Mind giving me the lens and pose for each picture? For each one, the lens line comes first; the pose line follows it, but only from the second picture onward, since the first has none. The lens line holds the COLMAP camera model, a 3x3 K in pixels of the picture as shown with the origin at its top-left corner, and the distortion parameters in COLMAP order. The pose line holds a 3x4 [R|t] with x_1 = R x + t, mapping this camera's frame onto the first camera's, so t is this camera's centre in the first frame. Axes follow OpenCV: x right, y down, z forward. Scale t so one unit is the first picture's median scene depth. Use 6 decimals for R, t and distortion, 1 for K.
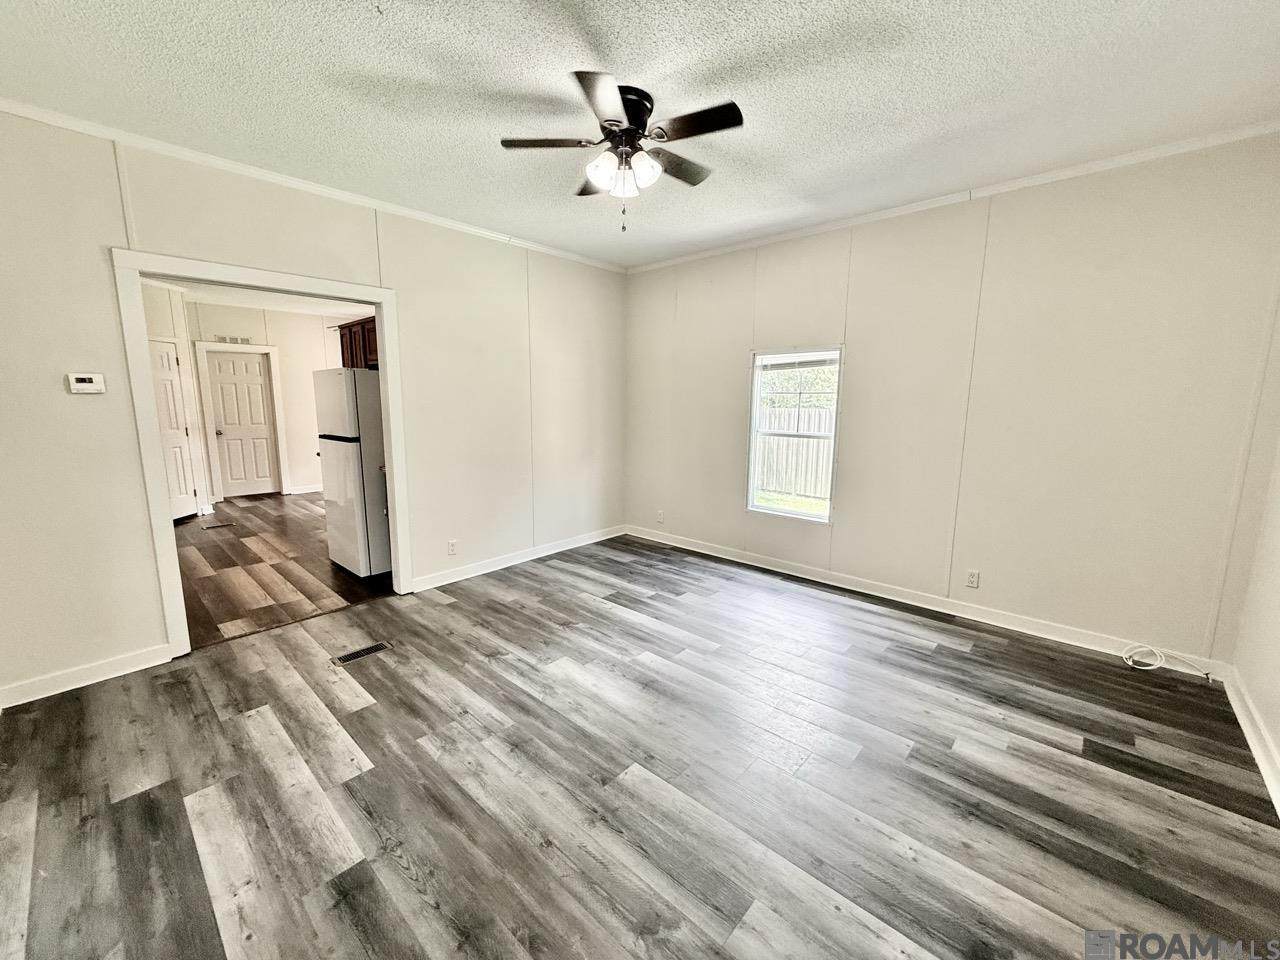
lens RADIAL K [[514.9, 0, 633.7], [0, 514.9, 482.5], [0, 0, 1]] dist [-0.002637, -0.000288]
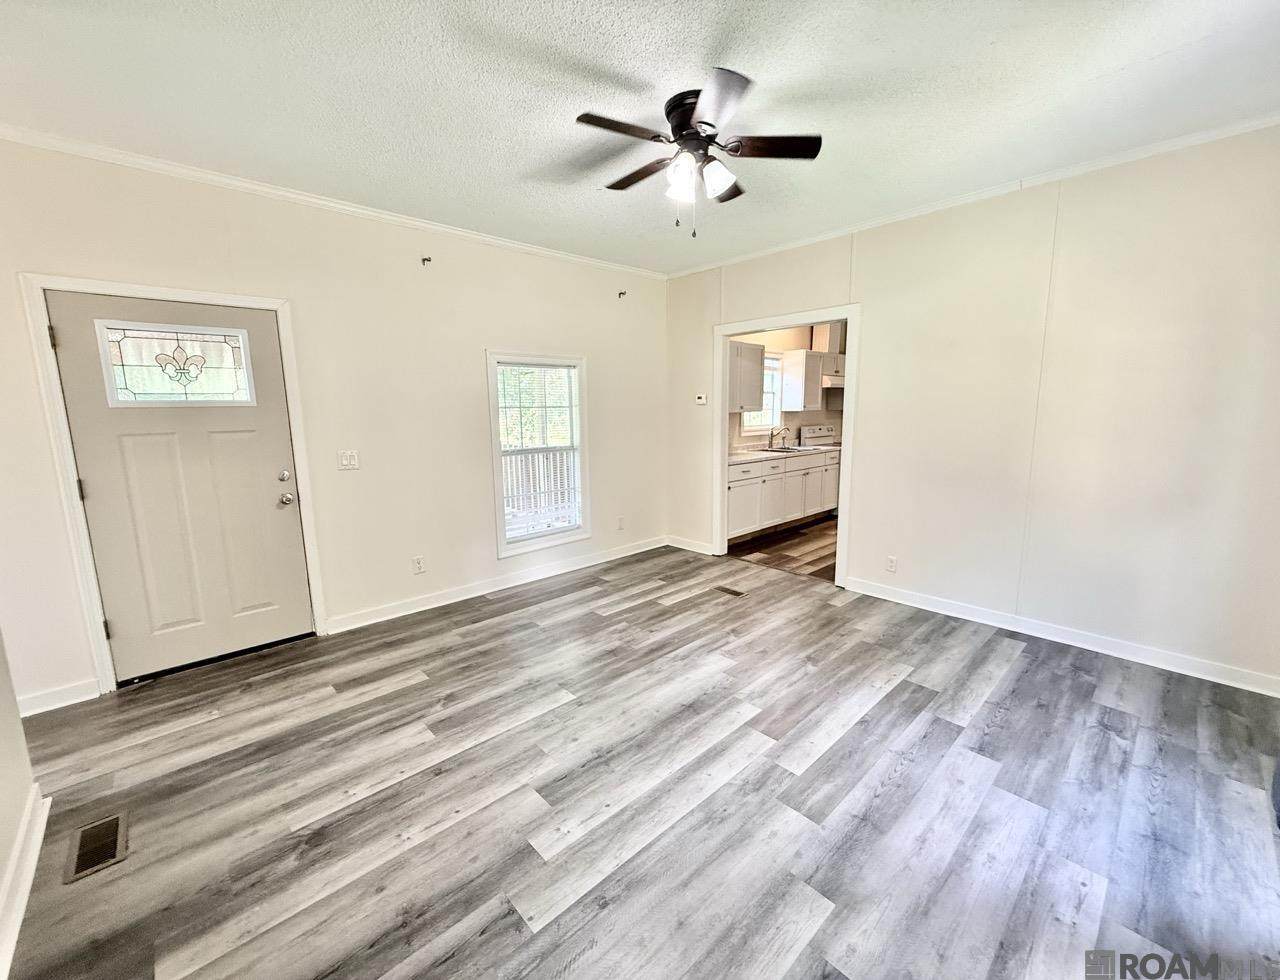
lens RADIAL K [[518.1, 0, 646.0], [0, 518.1, 489.5], [0, 0, 1]] dist [0.002702, 0.000164]
pose [[-0.070583, 0.156891, -0.985090, 0.816917], [-0.150340, 0.974600, 0.165992, -0.132439], [0.986112, 0.159815, -0.045203, 0.801303]]
